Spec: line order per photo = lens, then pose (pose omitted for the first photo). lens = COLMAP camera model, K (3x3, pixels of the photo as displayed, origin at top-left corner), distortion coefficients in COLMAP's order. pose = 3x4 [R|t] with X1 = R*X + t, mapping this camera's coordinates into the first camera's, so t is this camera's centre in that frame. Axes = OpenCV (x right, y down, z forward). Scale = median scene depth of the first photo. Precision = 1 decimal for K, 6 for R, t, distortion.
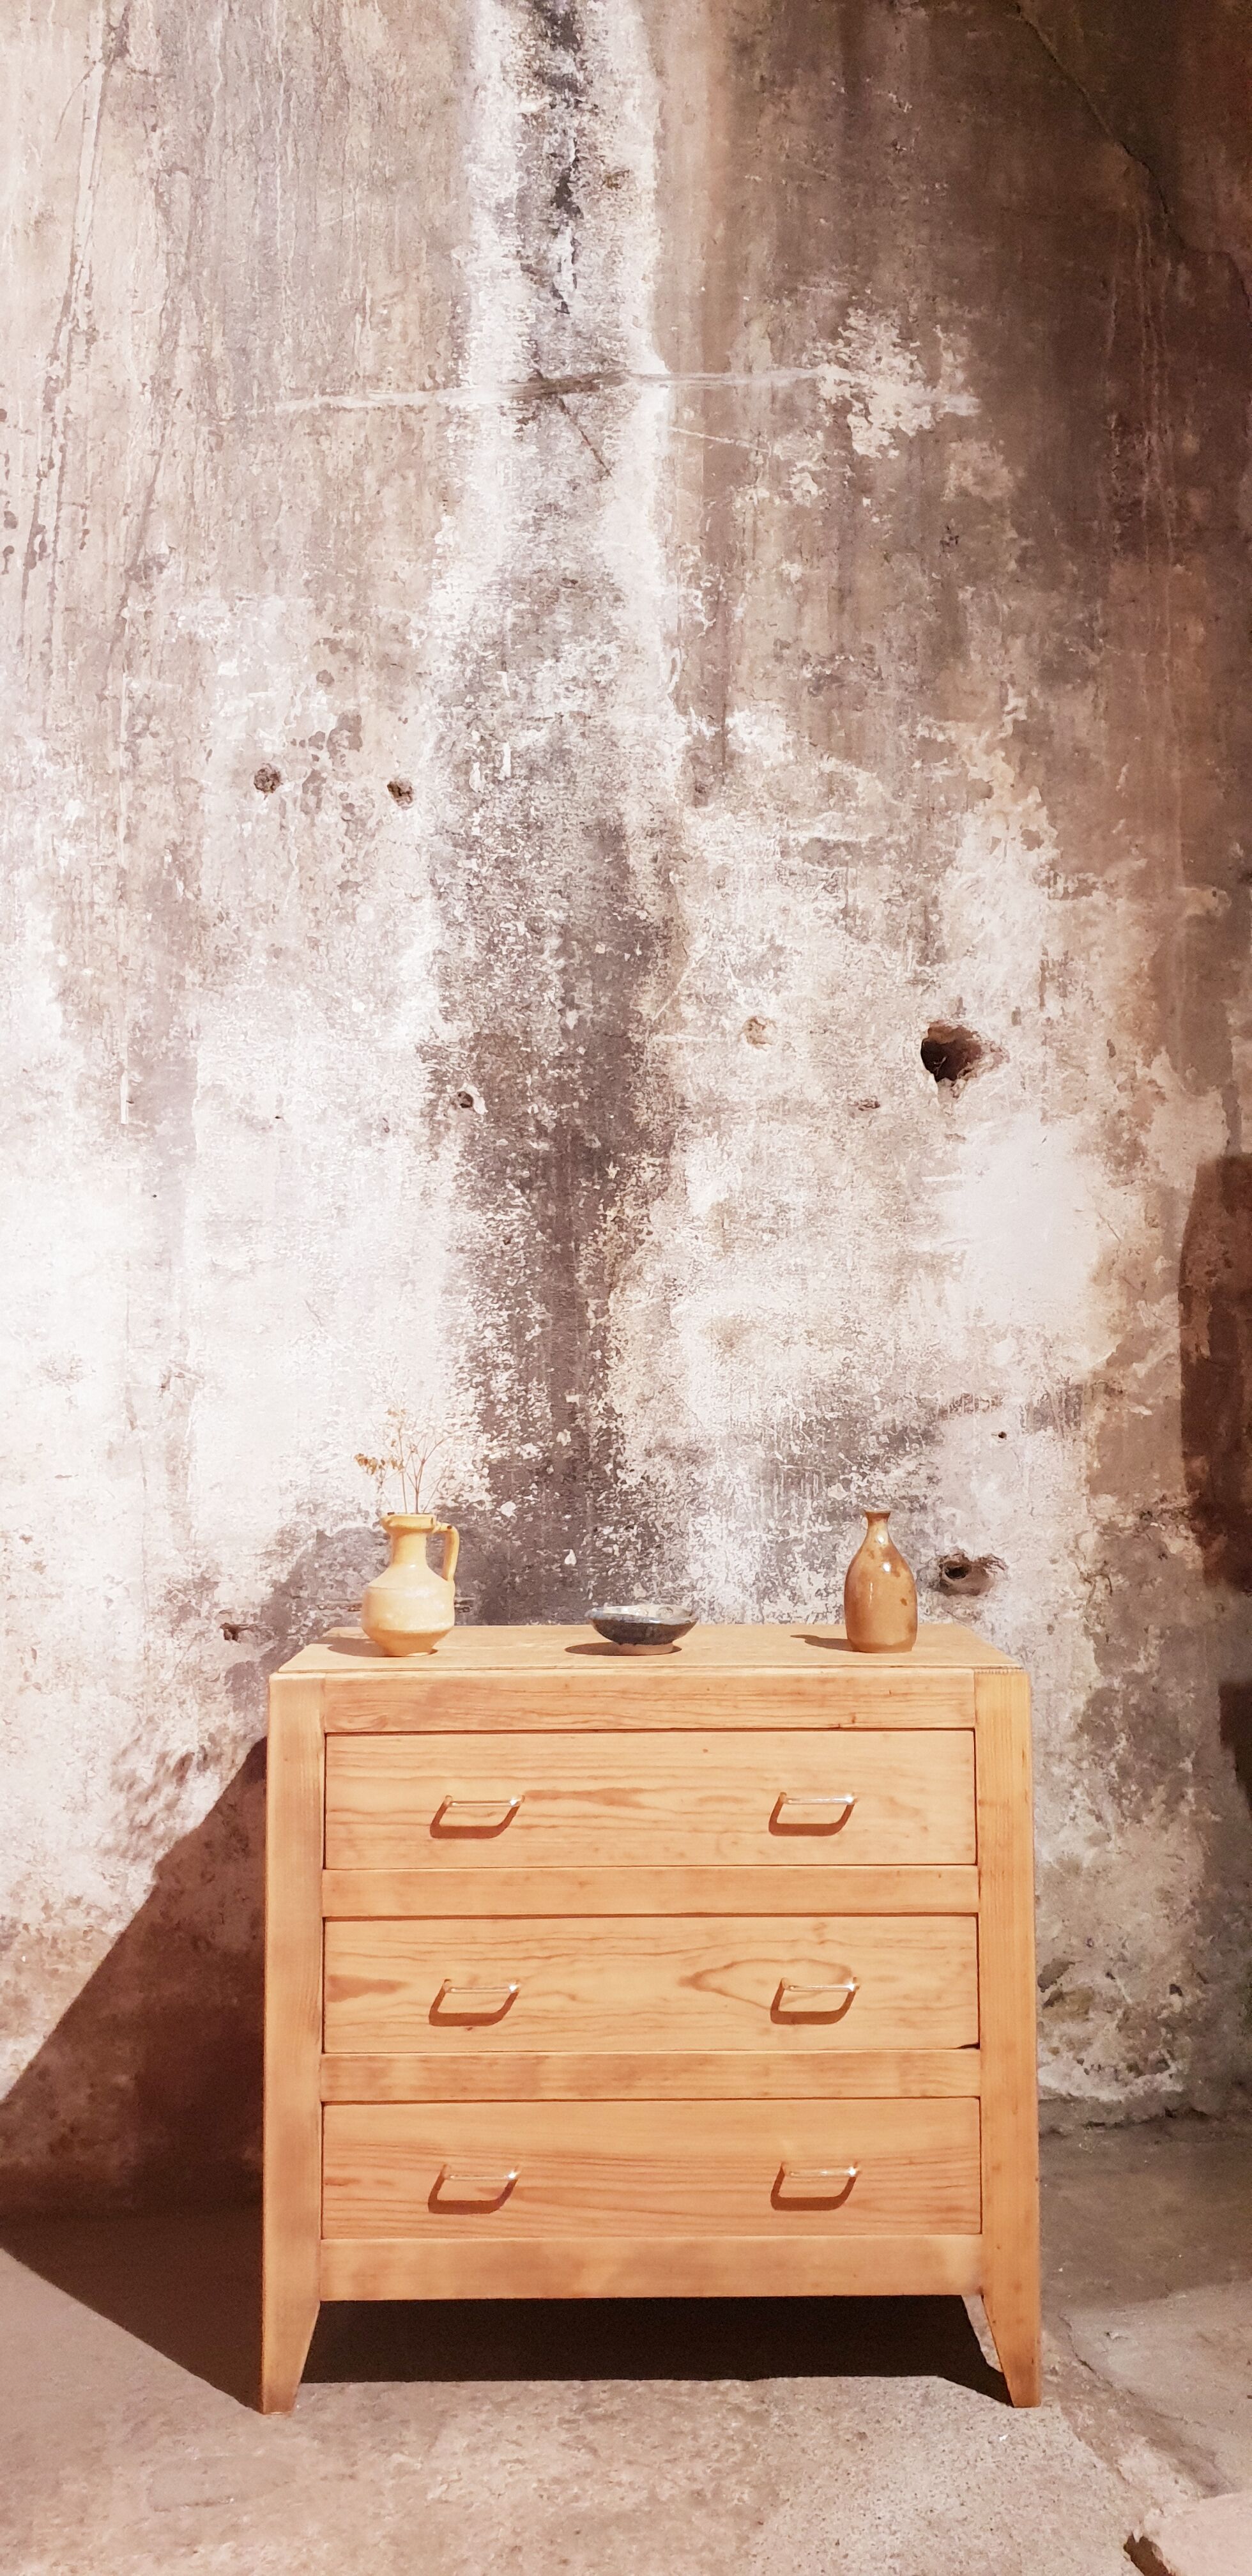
lens RADIAL K [[2011.9, 0, 667.2], [0, 2011.9, 1282.3], [0, 0, 1]] dist [0.023535, -0.019278]
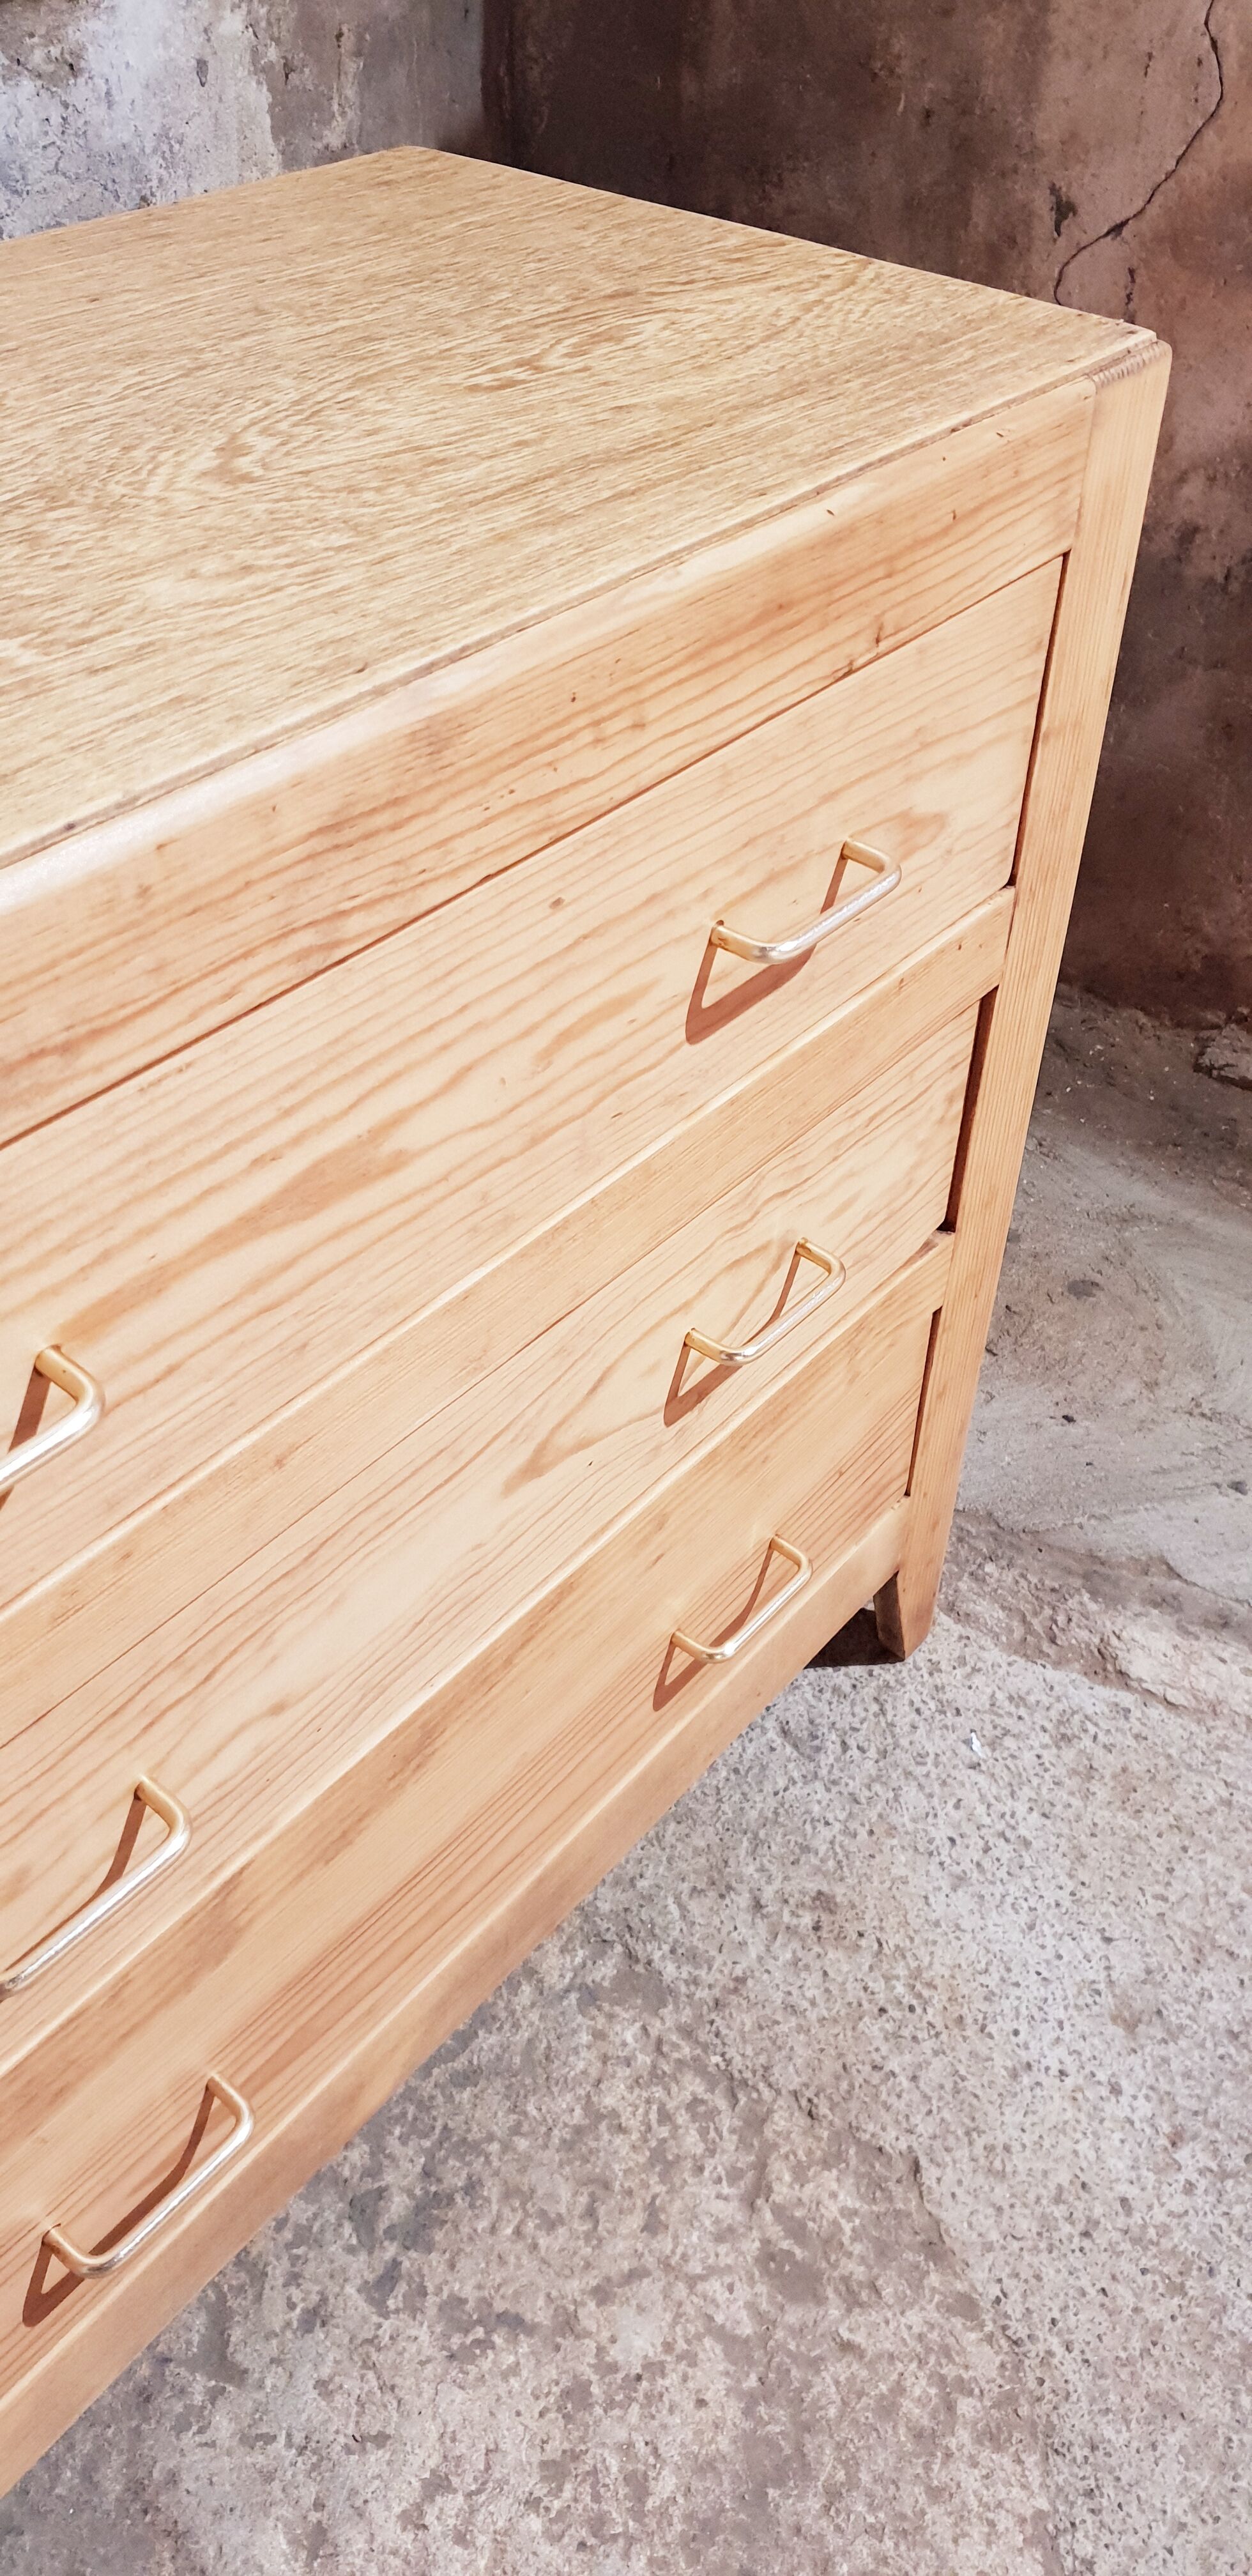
lens RADIAL K [[2011.9, 0, 650.7], [0, 2011.9, 1284.1], [0, 0, 1]] dist [0.023535, -0.019278]
pose [[0.648313, -0.487388, 0.584931, -0.131082], [-0.075813, 0.723114, 0.686556, 0.063466], [-0.757590, -0.489449, 0.431853, 0.681490]]
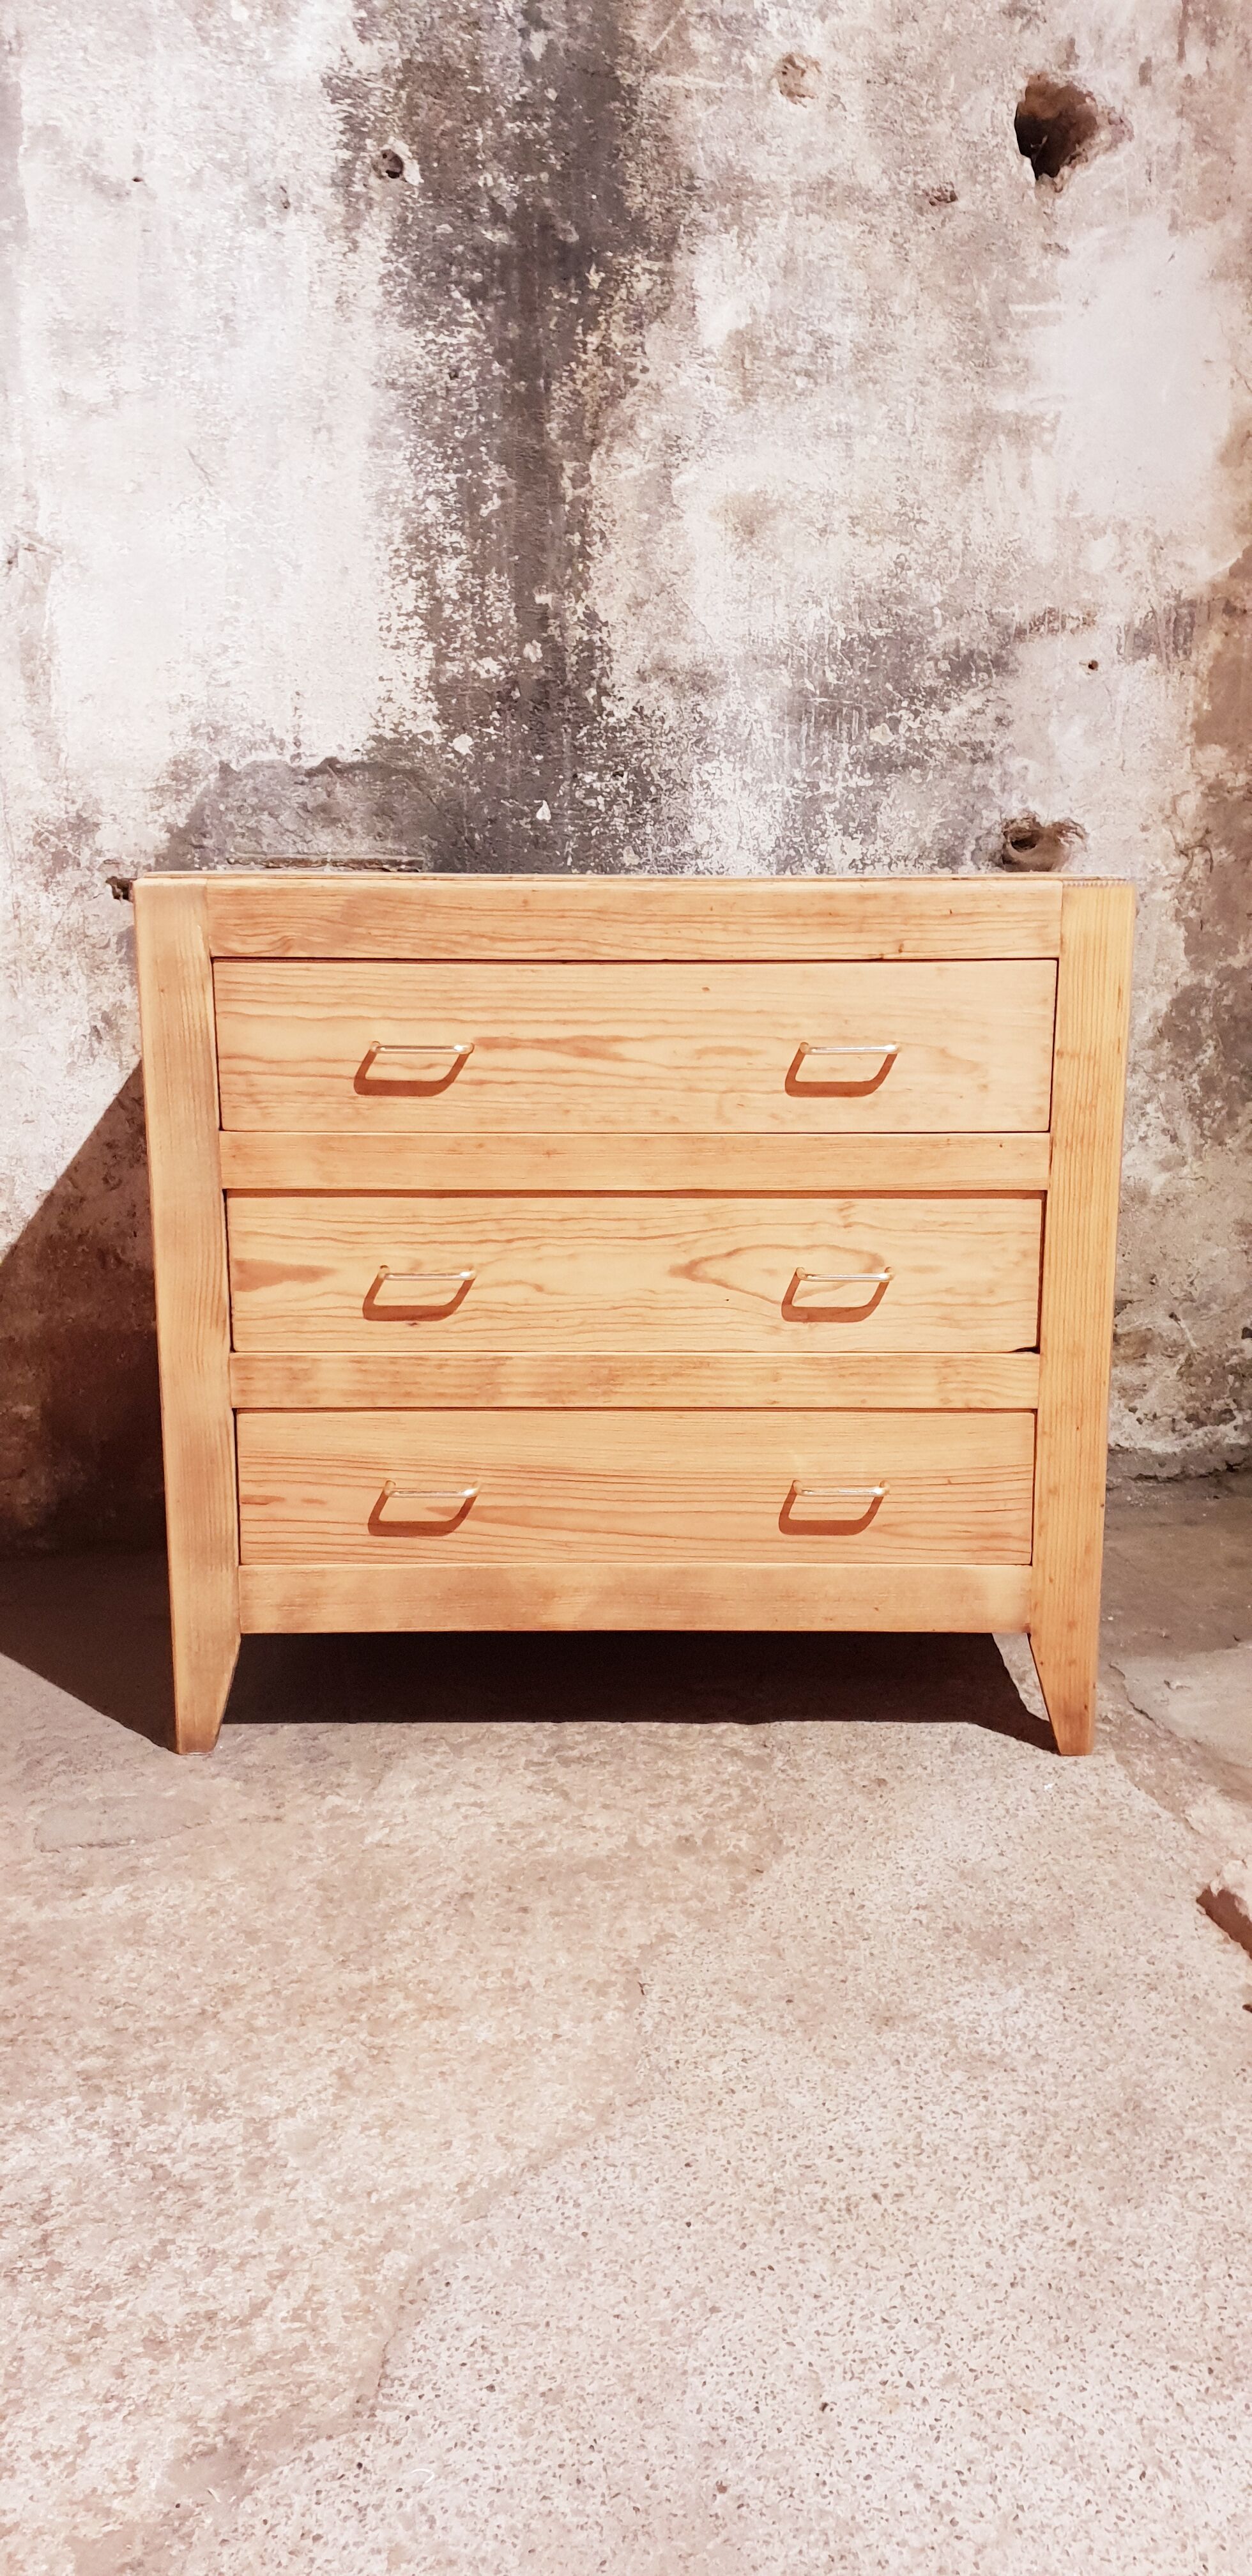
lens RADIAL K [[2011.9, 0, 662.2], [0, 2011.9, 1291.8], [0, 0, 1]] dist [0.023535, -0.019278]
pose [[0.999934, 0.008378, -0.007811, 0.007160], [-0.005987, 0.963629, 0.267176, 0.112818], [0.009765, -0.267112, 0.963616, 0.184266]]
